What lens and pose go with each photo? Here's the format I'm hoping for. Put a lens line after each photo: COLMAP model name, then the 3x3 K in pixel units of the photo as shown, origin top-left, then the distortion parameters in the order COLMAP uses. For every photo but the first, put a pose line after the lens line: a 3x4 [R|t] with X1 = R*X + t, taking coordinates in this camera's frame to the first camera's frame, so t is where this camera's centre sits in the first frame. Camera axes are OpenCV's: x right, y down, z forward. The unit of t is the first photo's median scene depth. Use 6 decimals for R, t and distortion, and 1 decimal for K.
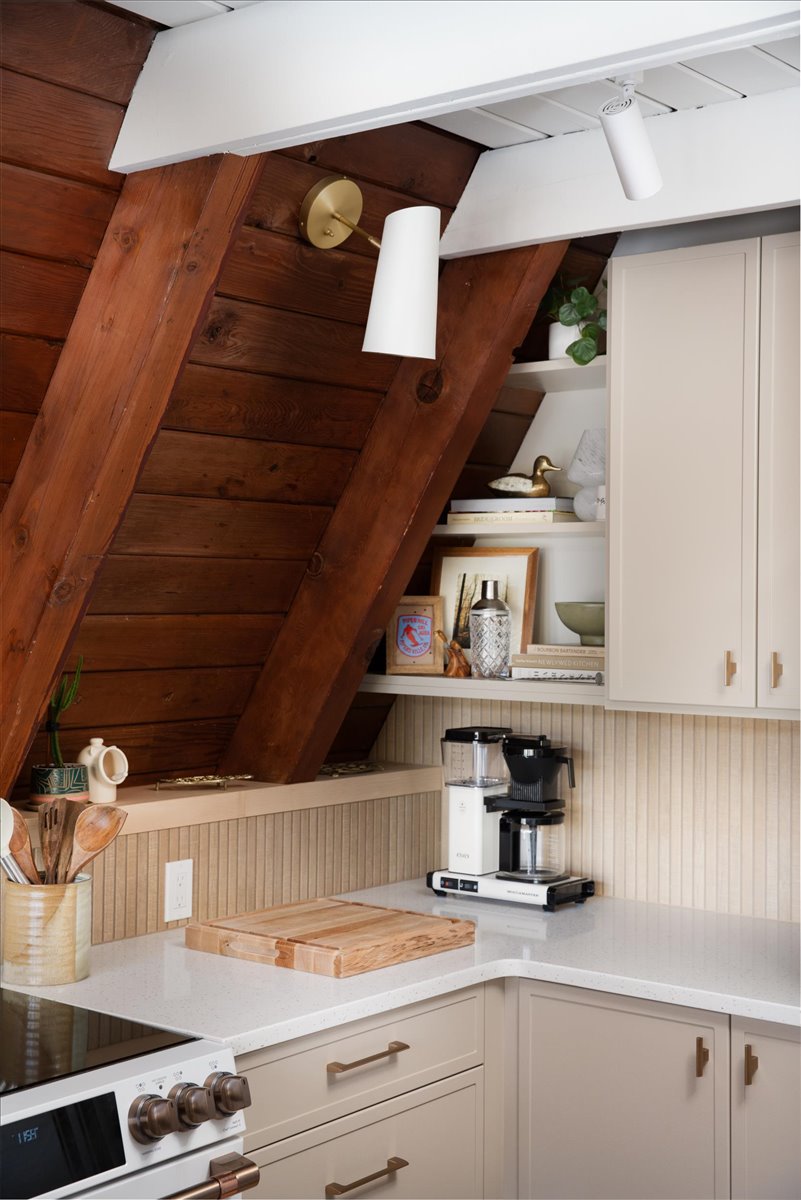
lens RADIAL K [[1665.2, 0, 411.8], [0, 1665.2, 605.0], [0, 0, 1]] dist [0.090466, 0.000000]
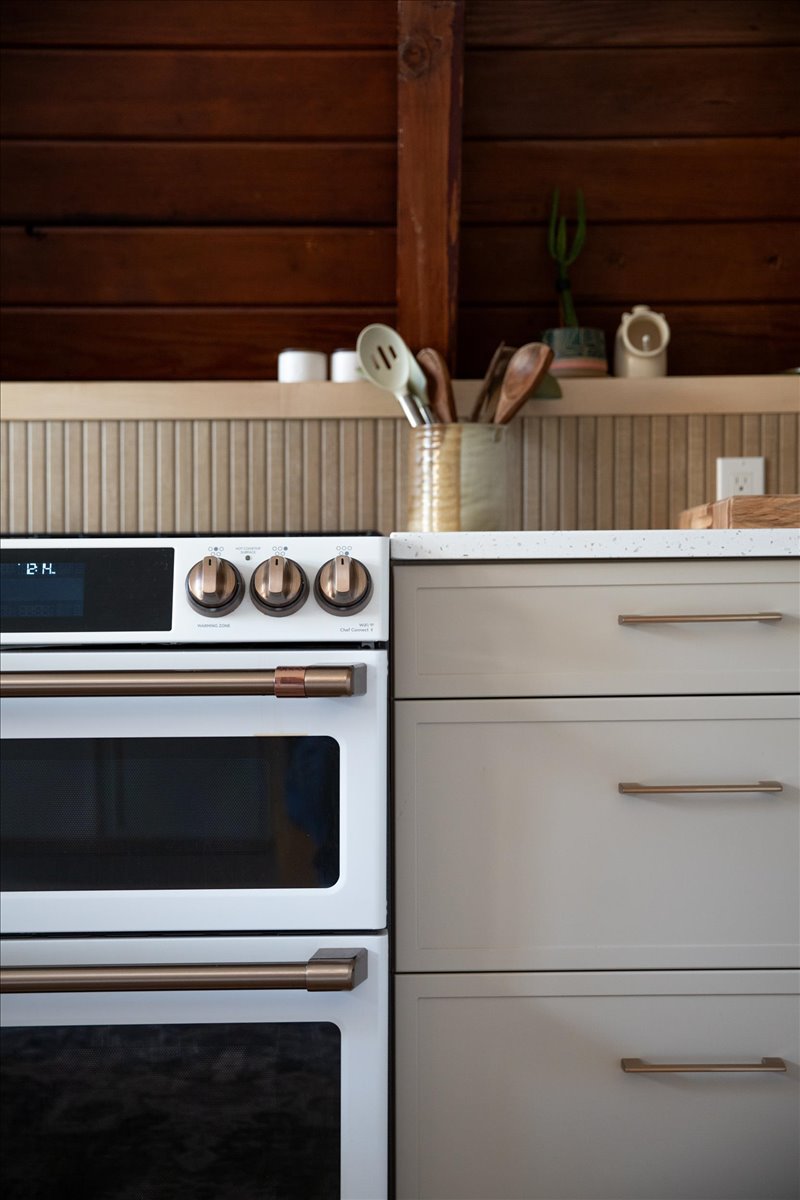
lens RADIAL K [[1665.2, 0, 399.8], [0, 1665.2, 600.8], [0, 0, 1]] dist [0.090466, 0.000000]
pose [[0.632756, -0.011509, -0.774266, 0.402766], [0.013432, 0.999902, -0.003885, 0.249525], [0.774235, -0.007942, 0.632848, 0.448401]]
